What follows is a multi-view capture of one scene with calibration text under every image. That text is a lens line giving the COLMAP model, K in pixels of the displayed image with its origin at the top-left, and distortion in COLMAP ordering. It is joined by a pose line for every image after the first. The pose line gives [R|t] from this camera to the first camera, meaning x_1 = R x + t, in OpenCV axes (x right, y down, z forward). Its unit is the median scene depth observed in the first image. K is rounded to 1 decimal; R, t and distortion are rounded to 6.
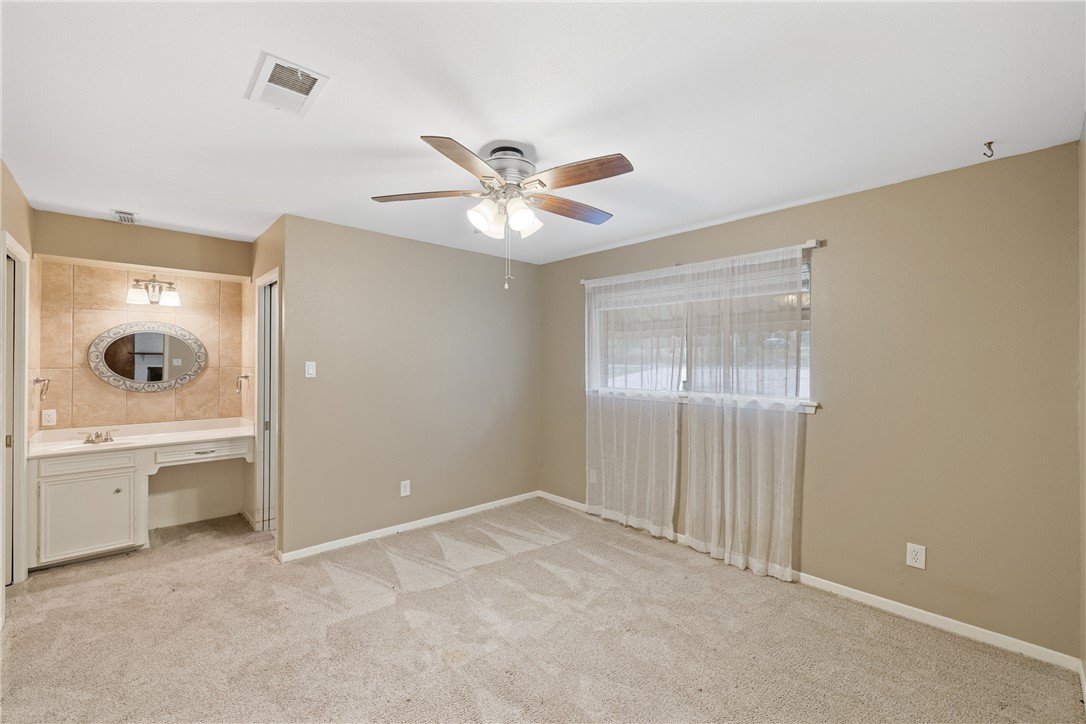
lens RADIAL K [[450.4, 0, 541.7], [0, 450.4, 360.2], [0, 0, 1]] dist [-0.000994, 0.000092]
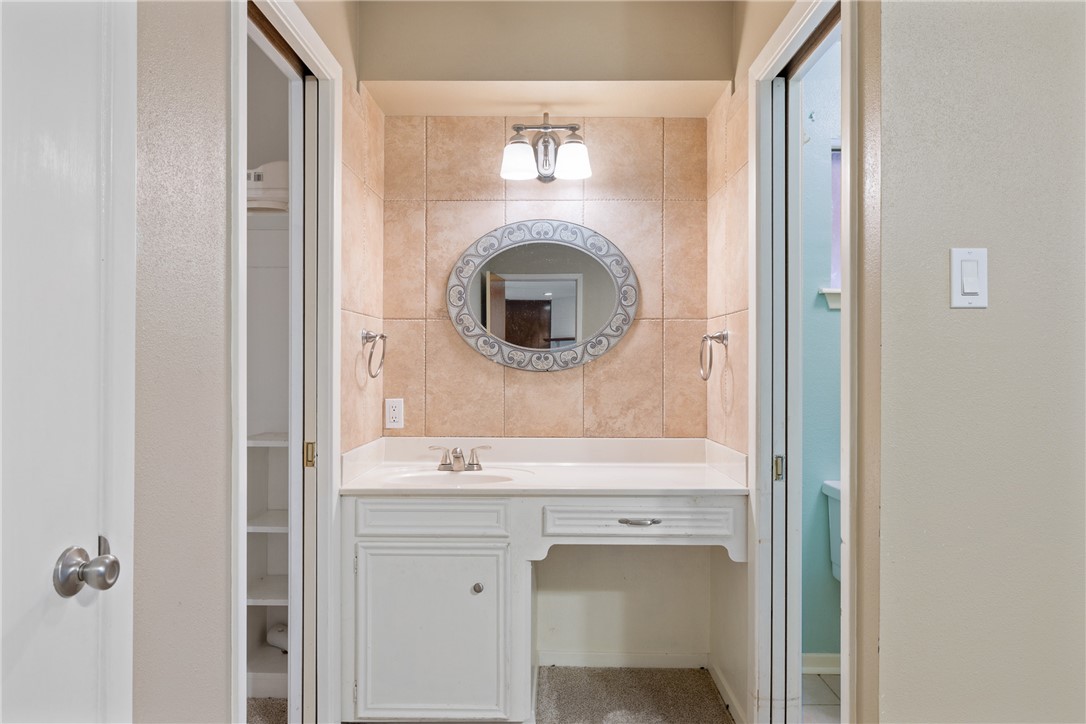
lens RADIAL K [[724.8, 0, 541.0], [0, 724.8, 360.7], [0, 0, 1]] dist [0.000175, 0.001904]
pose [[0.725352, -0.002834, -0.688373, -0.368131], [0.002966, 0.999995, -0.000992, 0.063381], [0.688372, -0.001322, 0.725356, 0.474455]]
